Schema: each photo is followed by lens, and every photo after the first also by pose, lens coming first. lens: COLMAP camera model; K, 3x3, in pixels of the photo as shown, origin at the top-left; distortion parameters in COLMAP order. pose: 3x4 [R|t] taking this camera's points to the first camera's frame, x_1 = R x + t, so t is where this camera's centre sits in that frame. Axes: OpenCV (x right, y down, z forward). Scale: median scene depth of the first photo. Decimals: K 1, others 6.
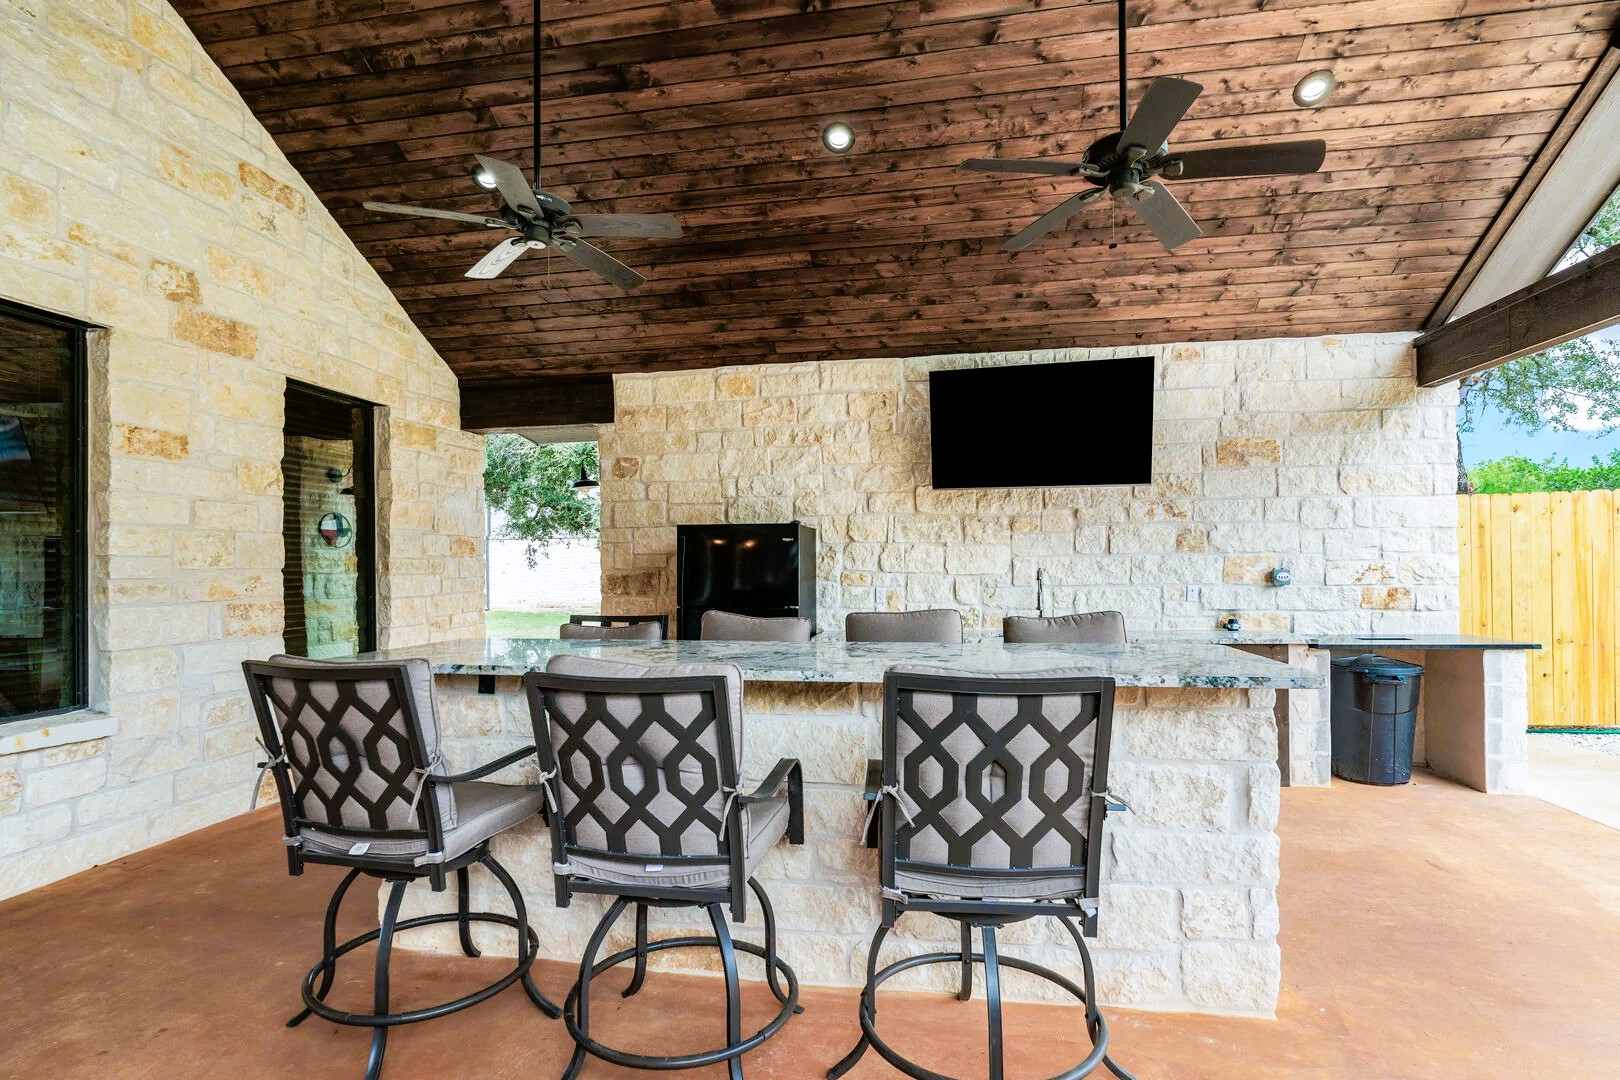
lens RADIAL K [[804.8, 0, 805.1], [0, 804.8, 556.8], [0, 0, 1]] dist [-0.000269, -0.000034]
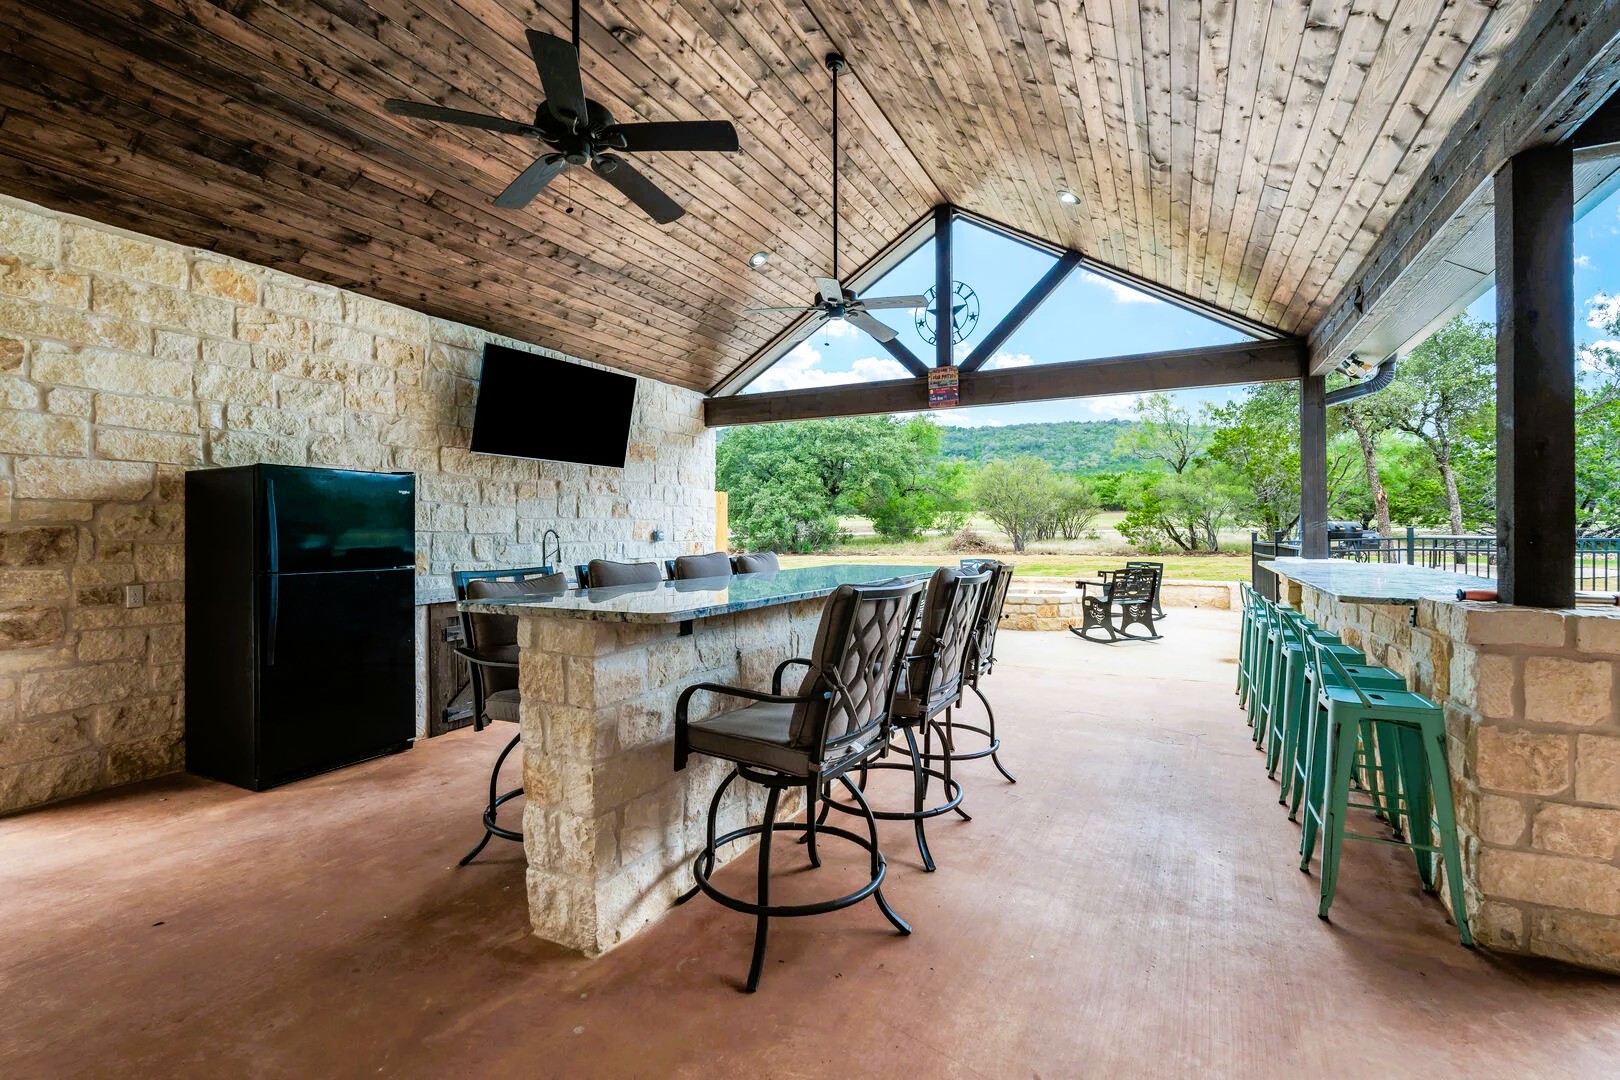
lens RADIAL K [[742.1, 0, 799.5], [0, 742.1, 528.8], [0, 0, 1]] dist [-0.005117, 0.001448]
pose [[0.286445, 0.012963, 0.958009, -0.612398], [-0.008520, 0.999903, -0.010983, 0.022117], [-0.958059, -0.005016, 0.286528, 0.294858]]
